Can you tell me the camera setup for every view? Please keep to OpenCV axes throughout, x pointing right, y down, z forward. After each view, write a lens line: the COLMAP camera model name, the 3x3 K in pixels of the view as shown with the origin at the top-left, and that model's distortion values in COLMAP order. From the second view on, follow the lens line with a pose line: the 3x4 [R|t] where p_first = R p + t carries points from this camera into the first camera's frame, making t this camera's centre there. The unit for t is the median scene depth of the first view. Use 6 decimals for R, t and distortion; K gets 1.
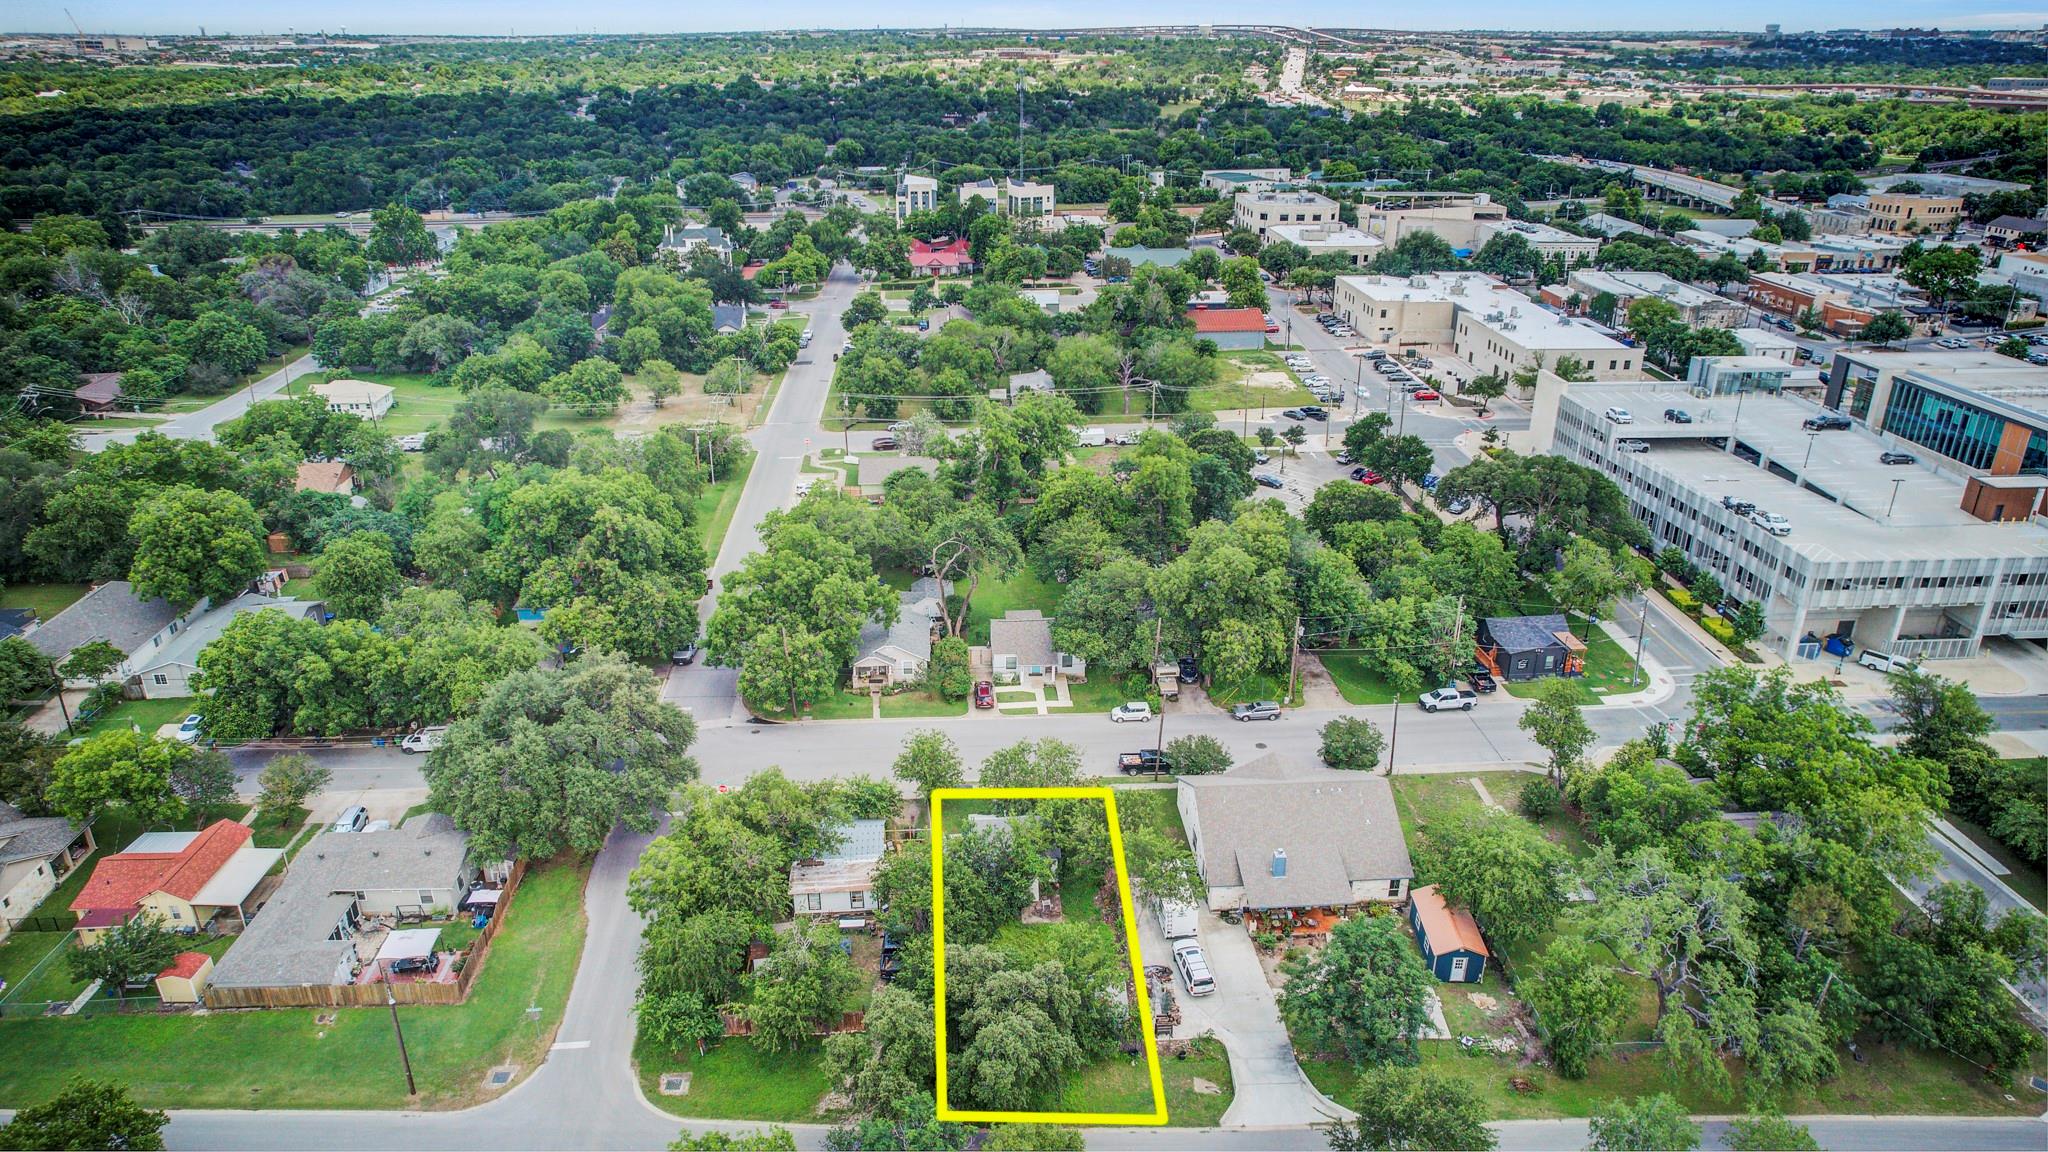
lens RADIAL K [[1331.1, 0, 1024.5], [0, 1331.1, 574.7], [0, 0, 1]] dist [-0.049555, 0.035436]
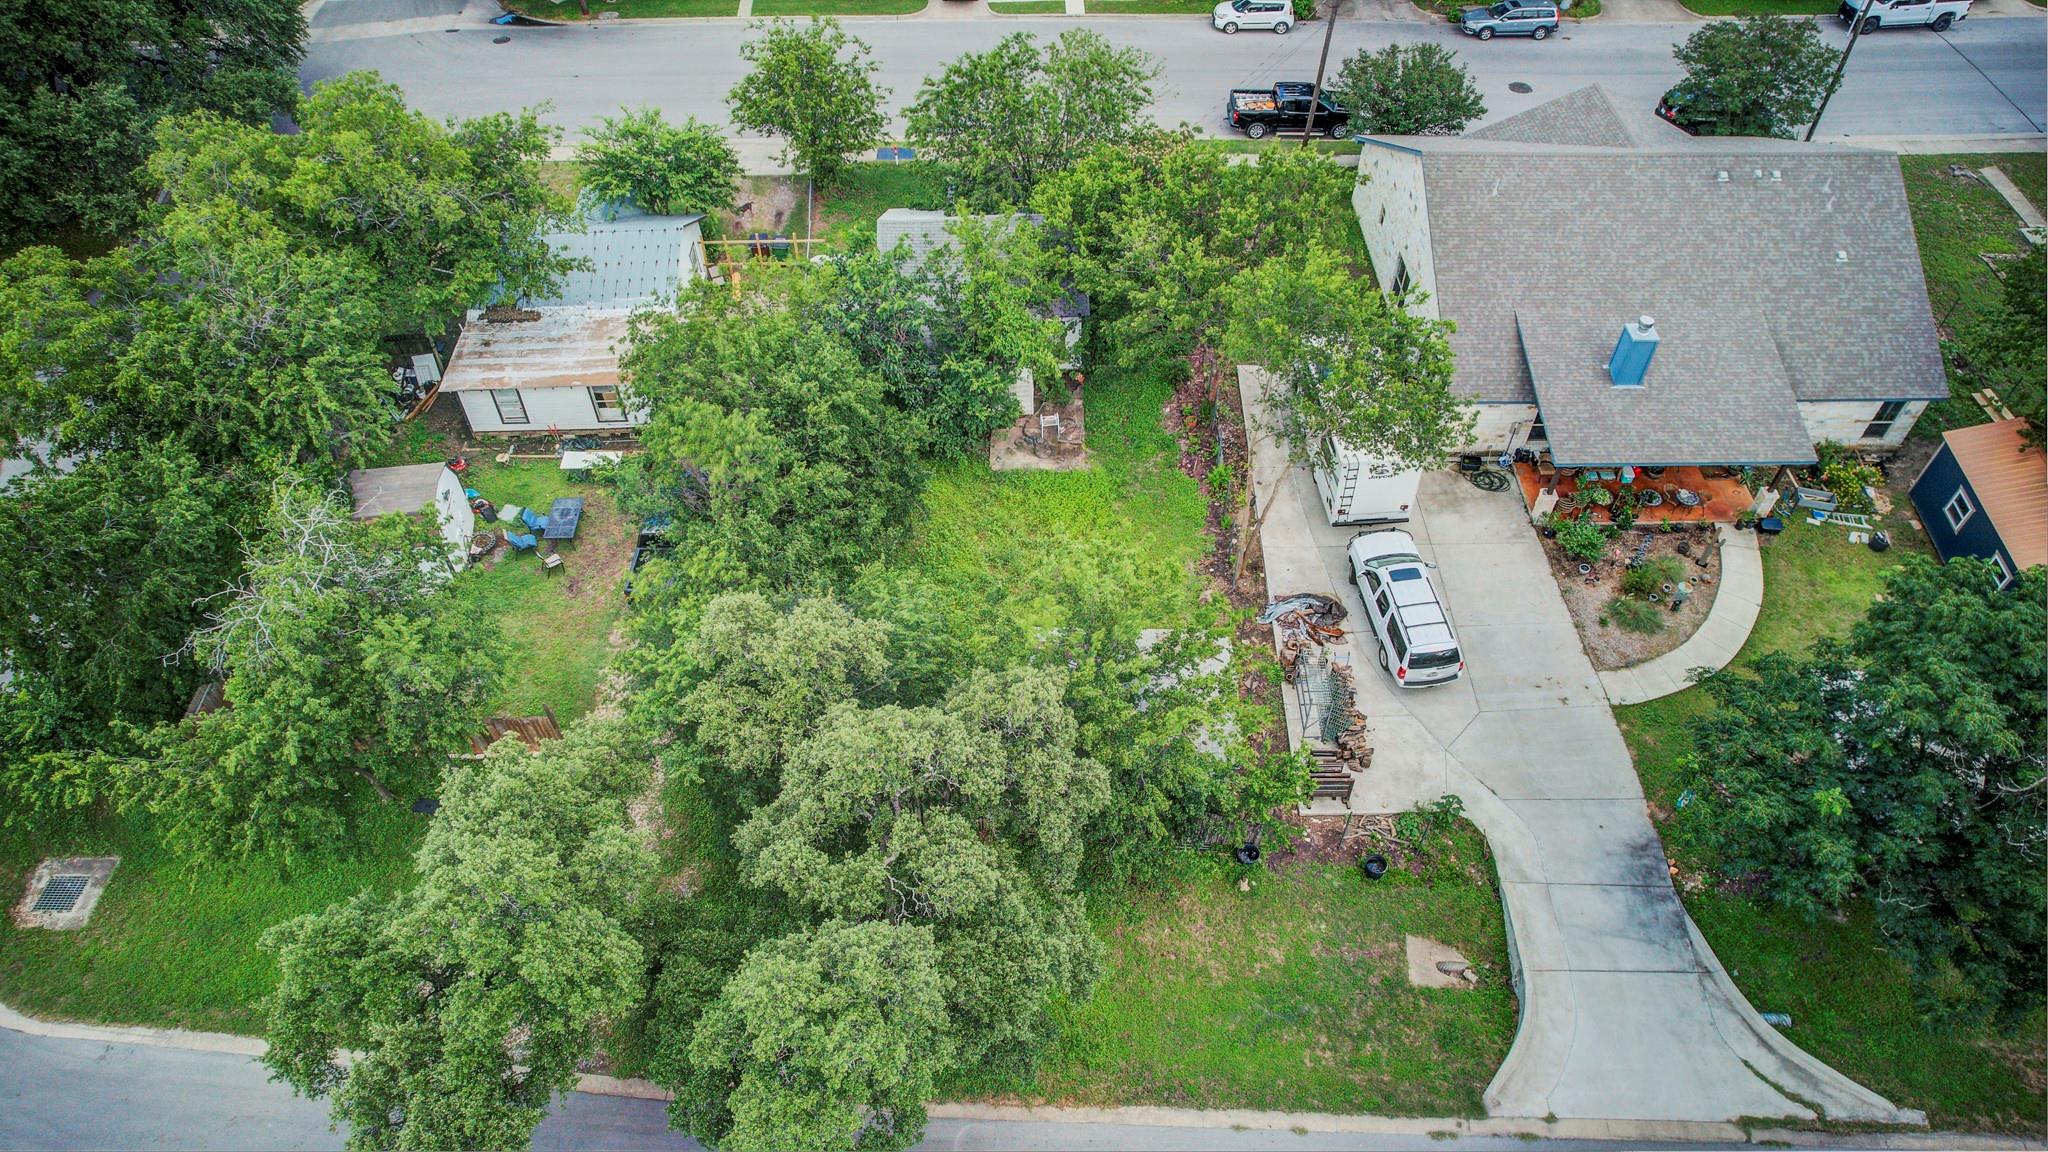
lens RADIAL K [[1331.1, 0, 1024.7], [0, 1331.1, 573.7], [0, 0, 1]] dist [-0.049555, 0.035436]
pose [[0.998730, 0.035141, -0.036118, 0.020239], [-0.016729, 0.907293, 0.420166, 0.088583], [0.047534, -0.419028, 0.906728, 0.467983]]
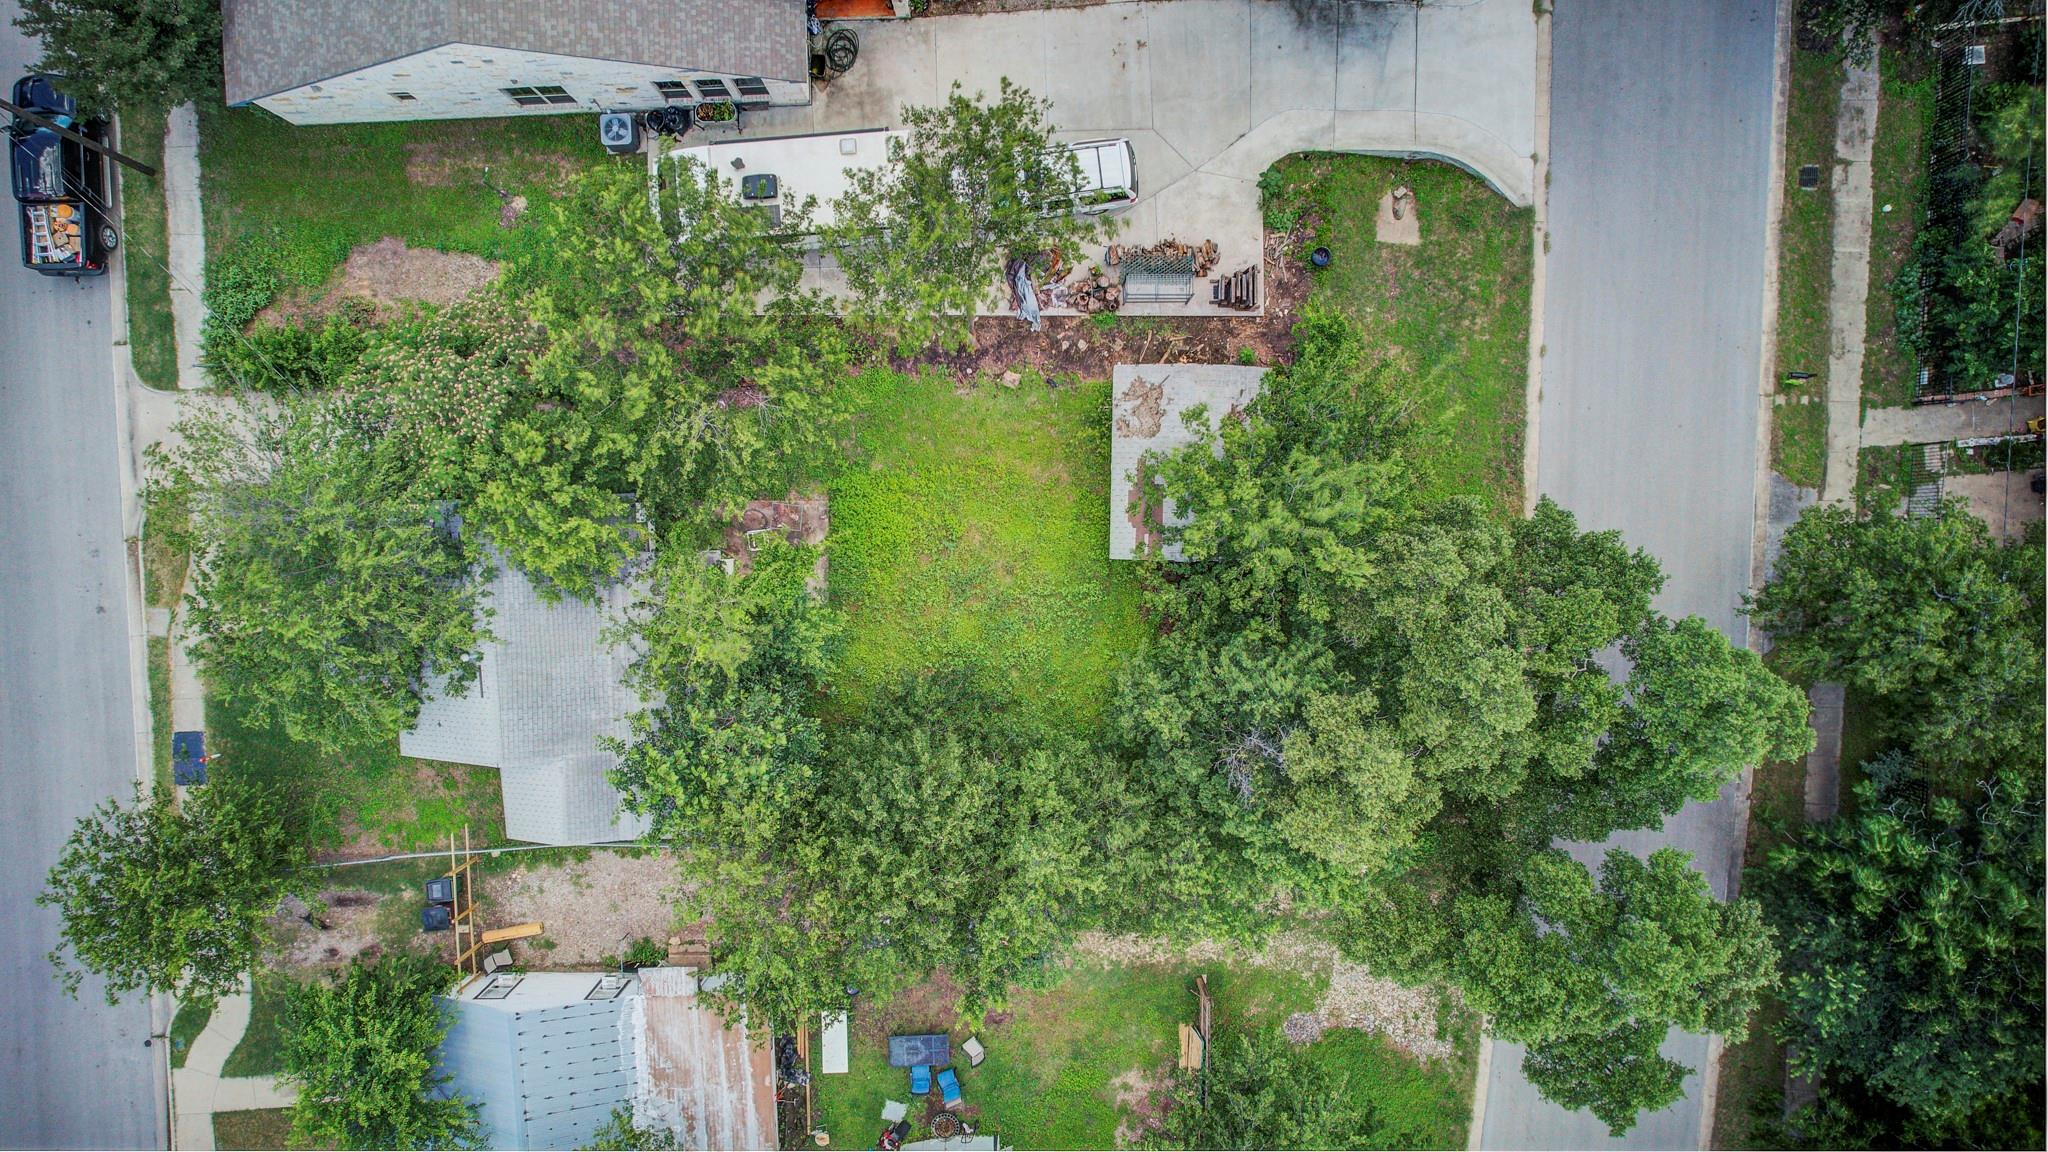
lens RADIAL K [[1331.1, 0, 1025.0], [0, 1331.1, 574.6], [0, 0, 1]] dist [-0.049555, 0.035436]
pose [[0.034492, -0.999108, -0.024351, 0.015013], [0.384122, -0.009241, 0.923236, -0.052117], [-0.922638, -0.041198, 0.383460, 0.625213]]
